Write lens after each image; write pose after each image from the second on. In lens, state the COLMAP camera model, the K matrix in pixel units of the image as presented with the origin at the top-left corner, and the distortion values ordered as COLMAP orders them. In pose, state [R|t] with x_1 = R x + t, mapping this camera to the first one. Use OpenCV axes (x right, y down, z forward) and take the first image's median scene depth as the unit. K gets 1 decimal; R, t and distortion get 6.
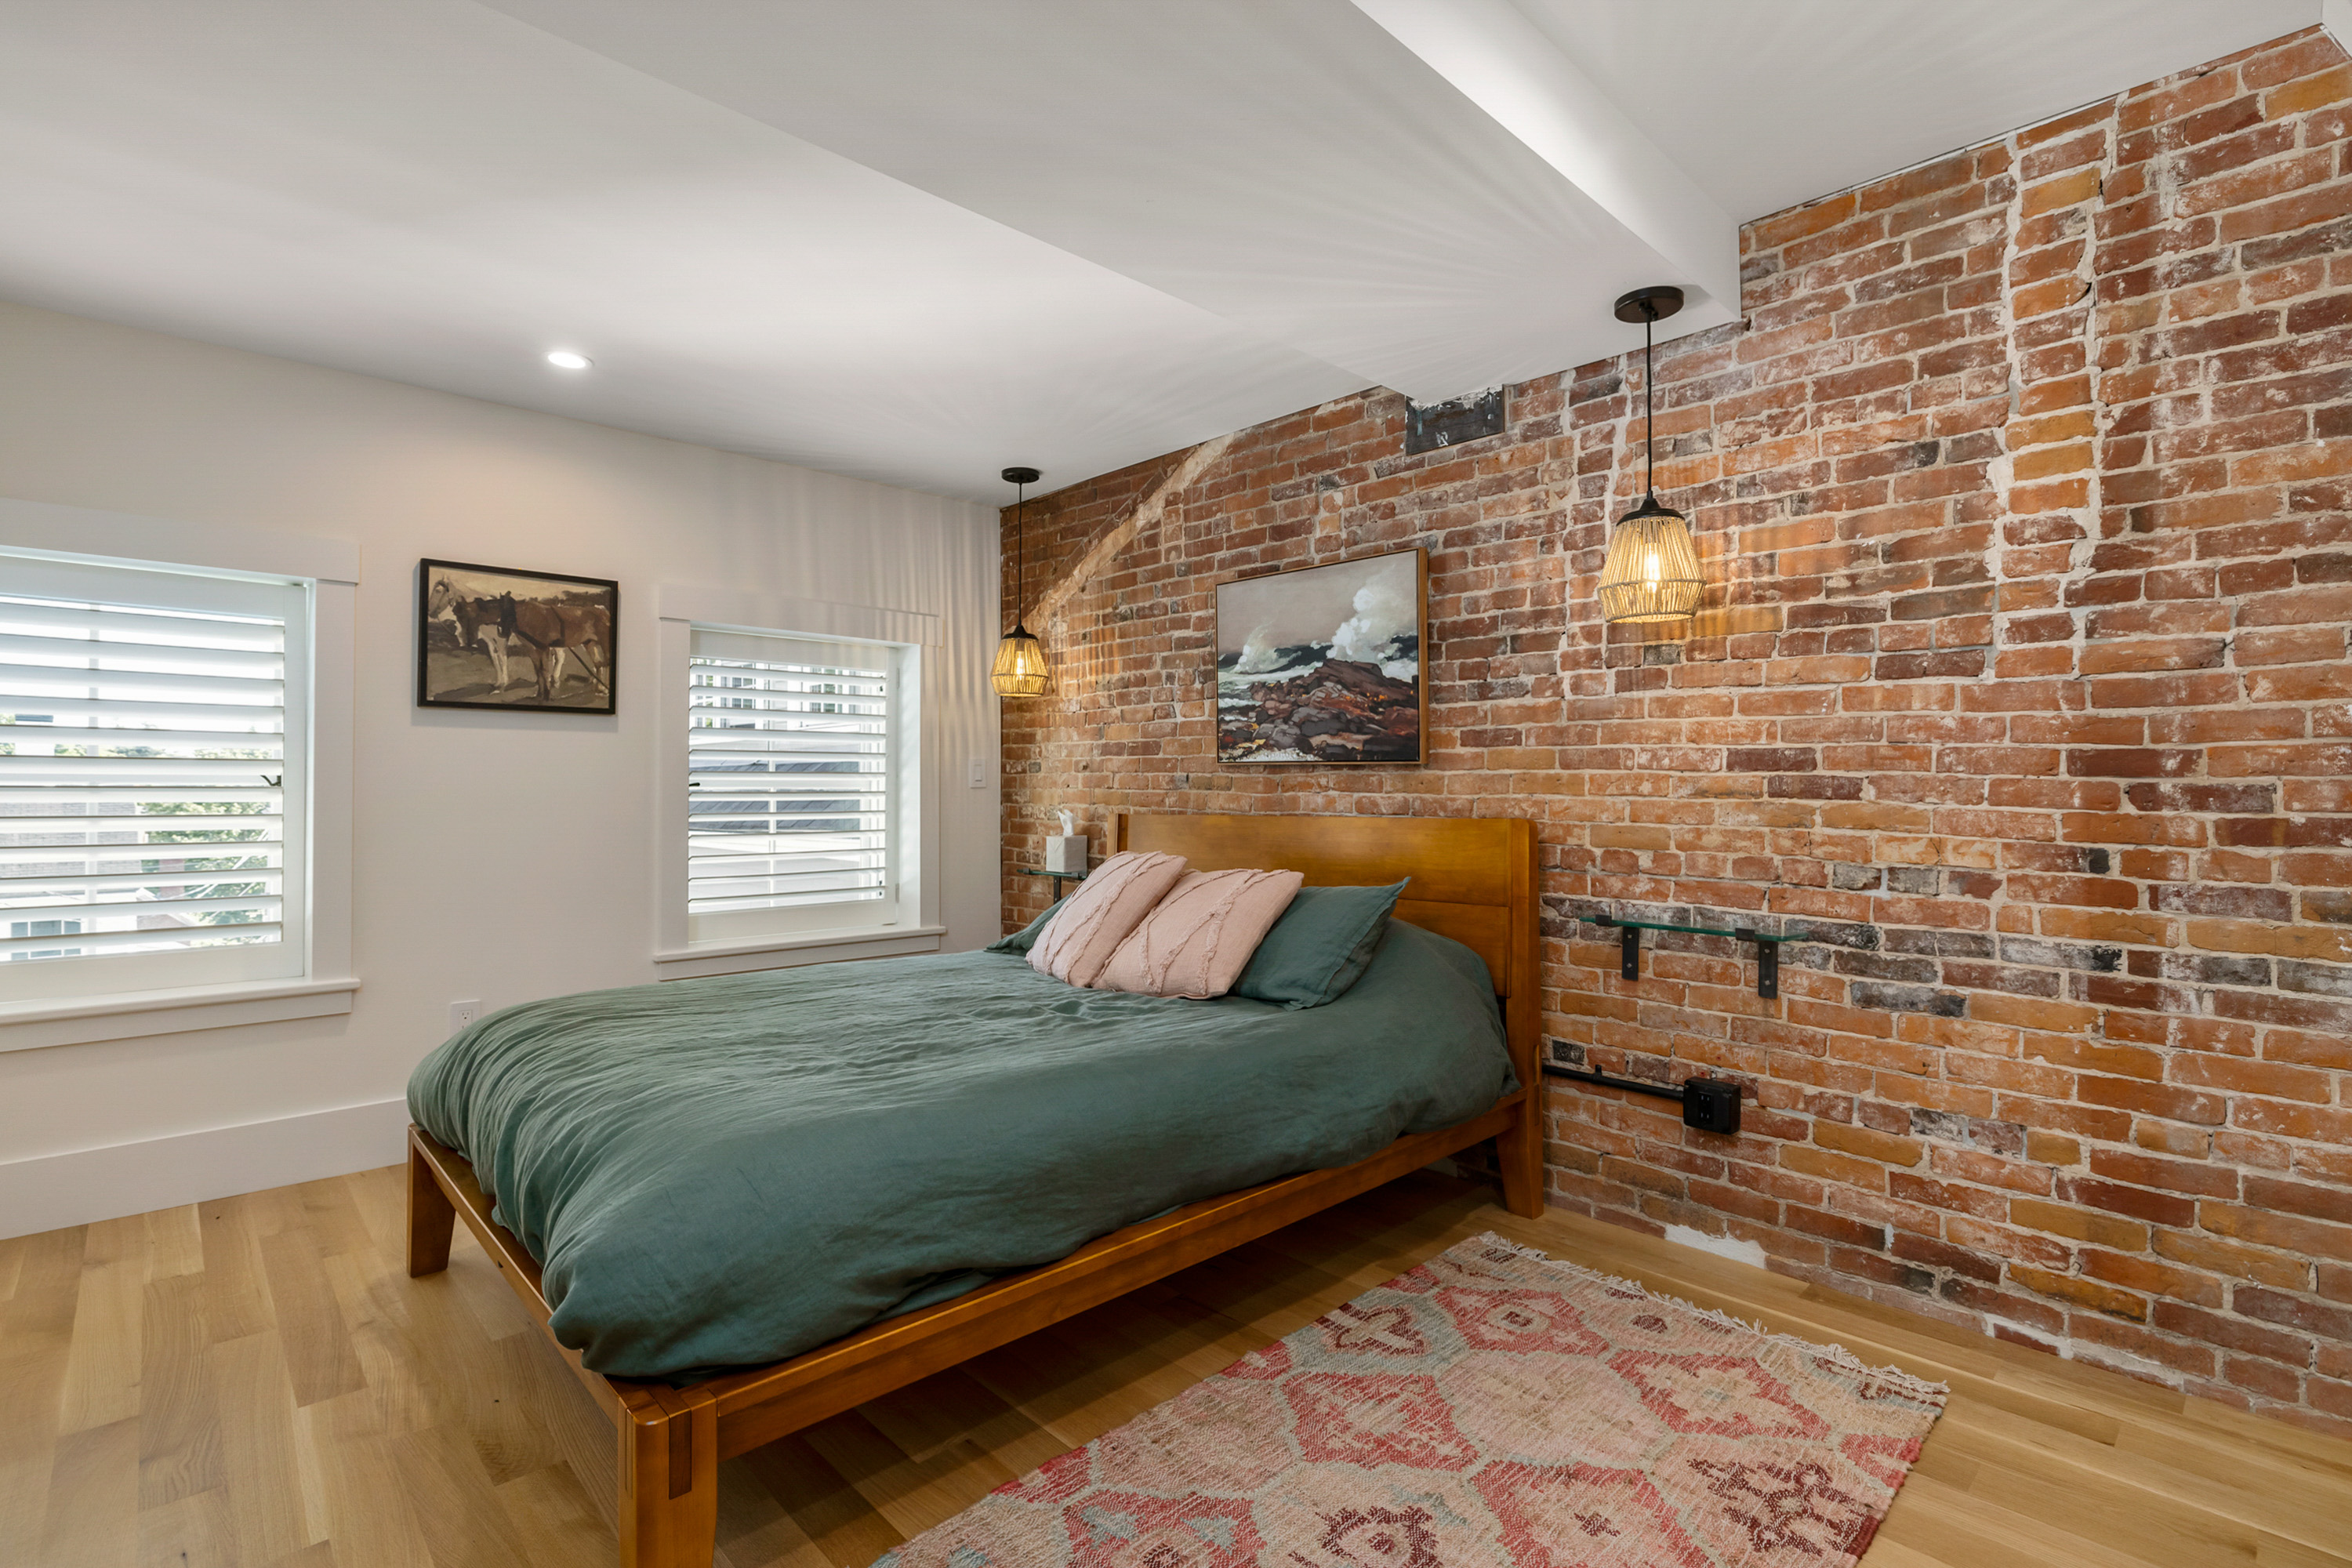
lens RADIAL K [[1098.1, 0, 1164.7], [0, 1098.1, 769.6], [0, 0, 1]] dist [-0.003847, 0.000372]
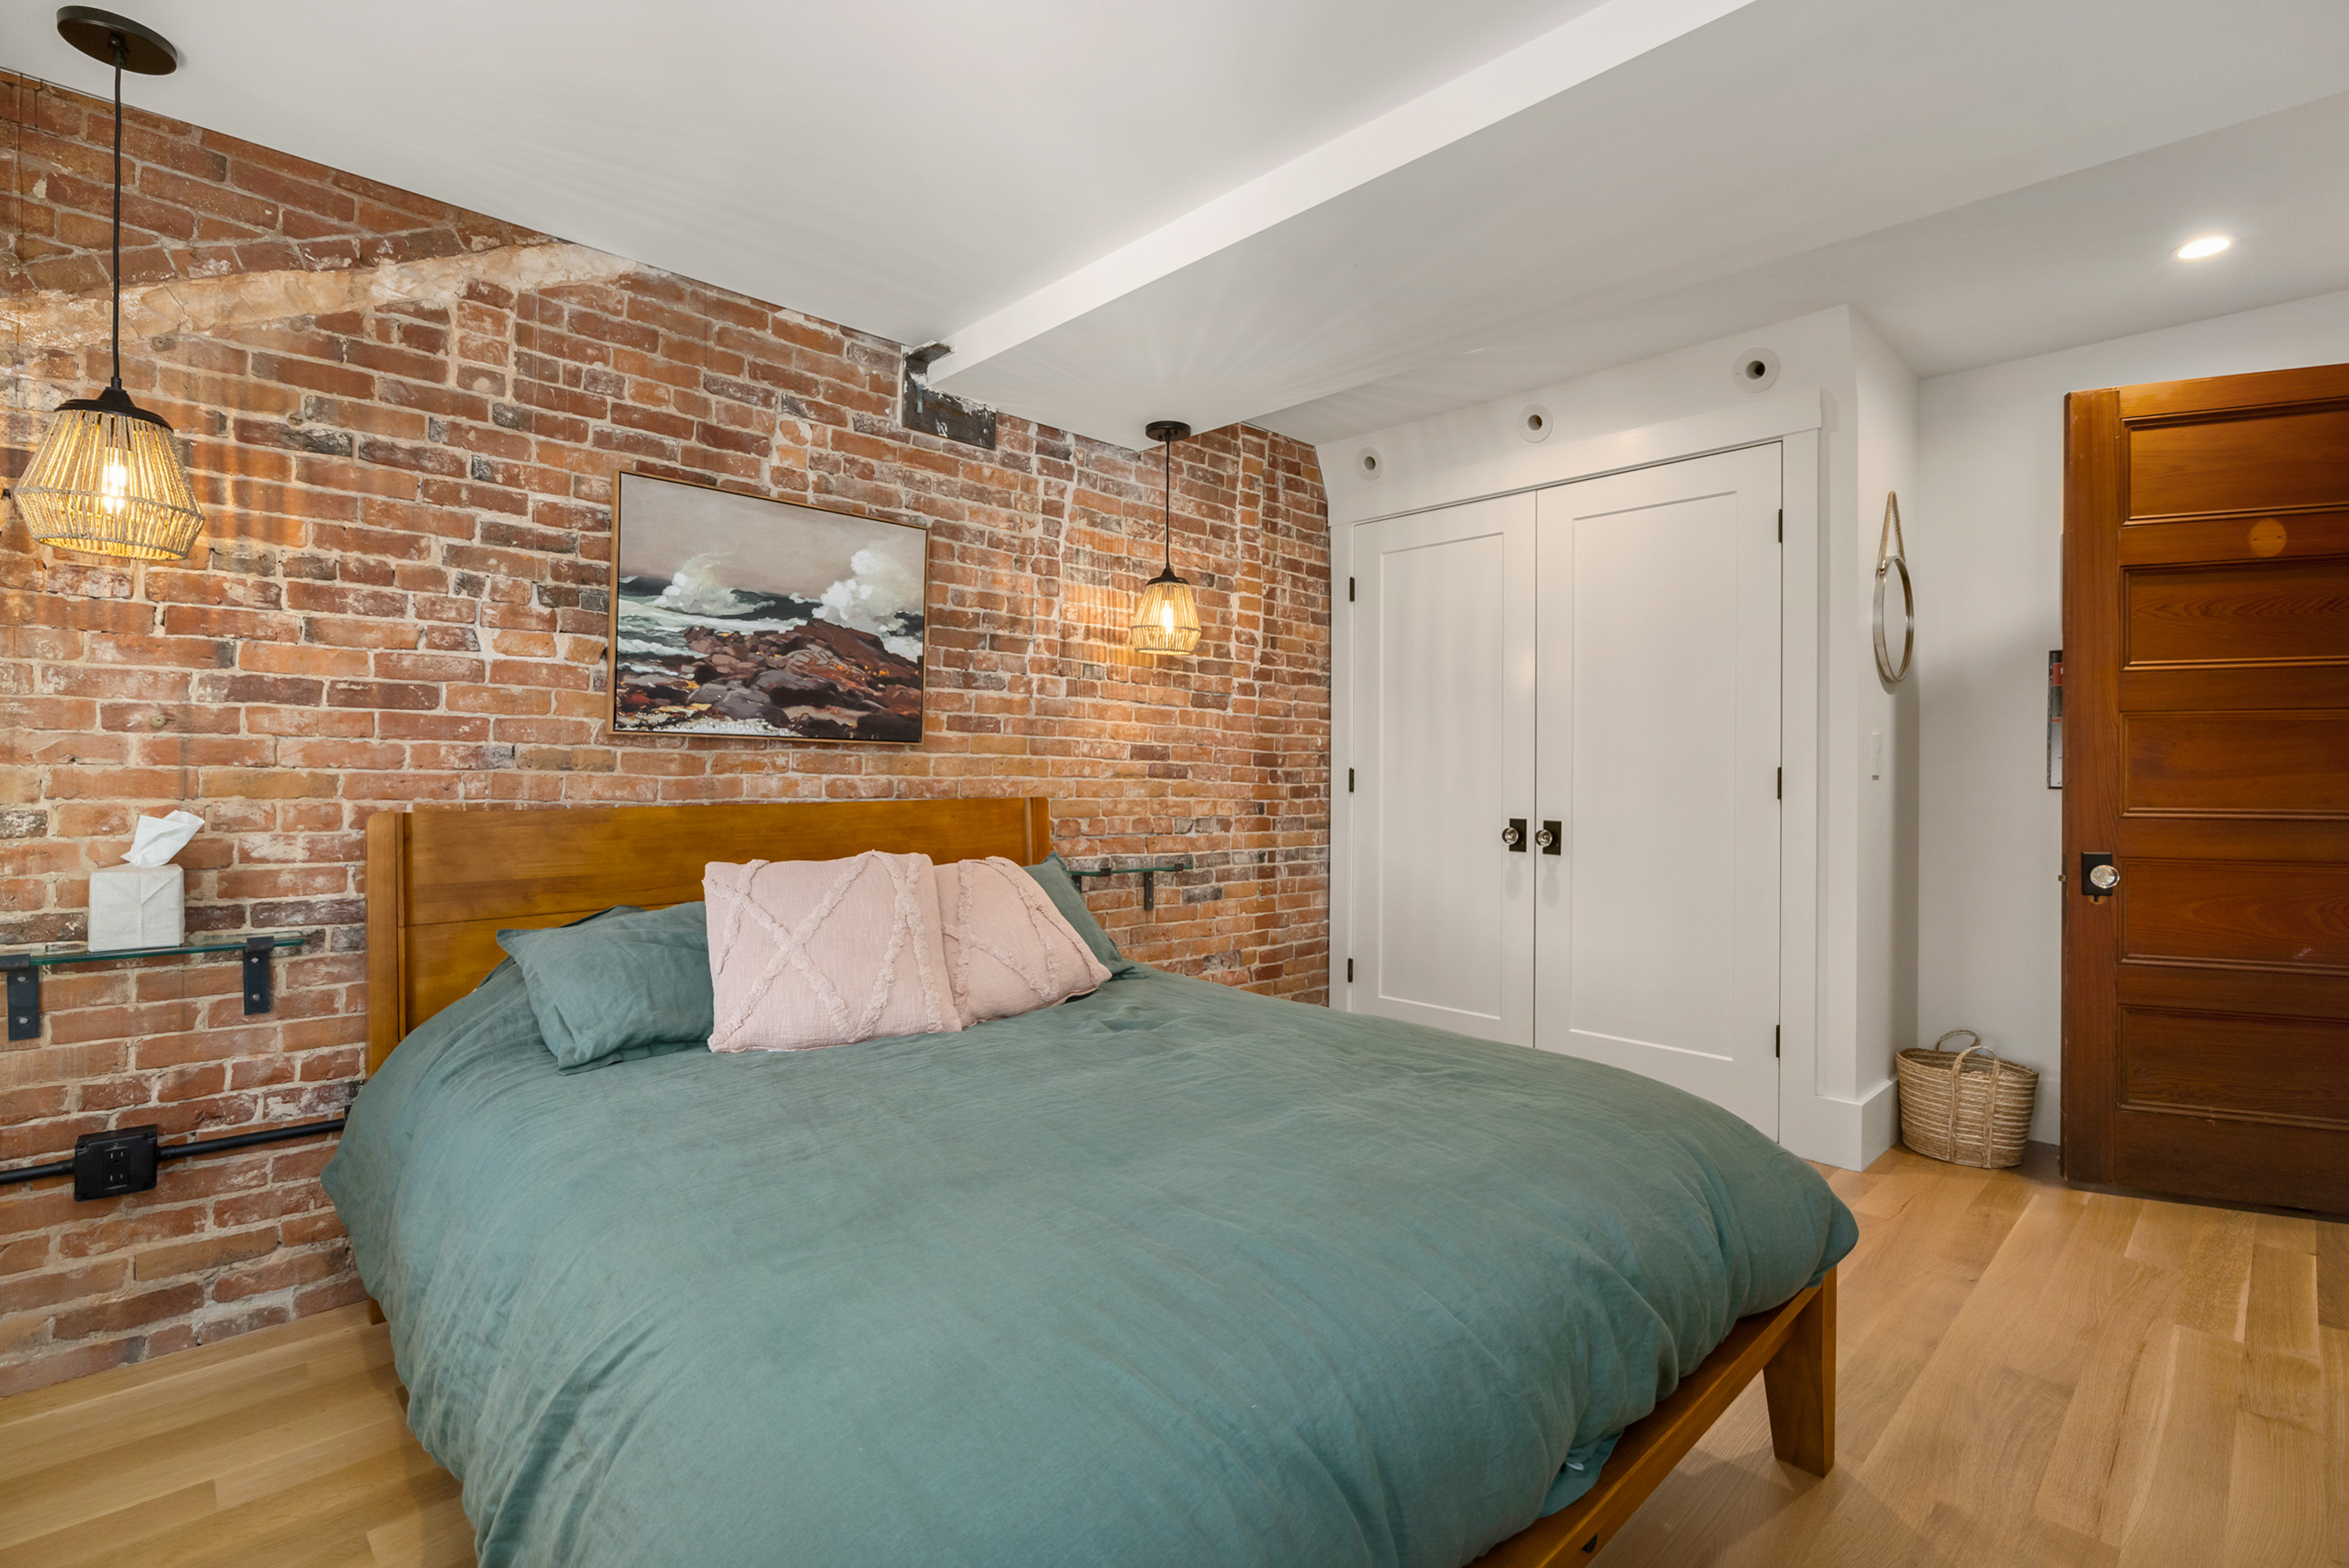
lens RADIAL K [[1096.7, 0, 1162.8], [0, 1096.7, 795.9], [0, 0, 1]] dist [-0.003847, 0.000372]
pose [[-0.010338, -0.007575, 0.999918, -0.830118], [-0.009772, 0.999924, 0.007474, 0.033672], [-0.999899, -0.009694, -0.010411, 0.861277]]
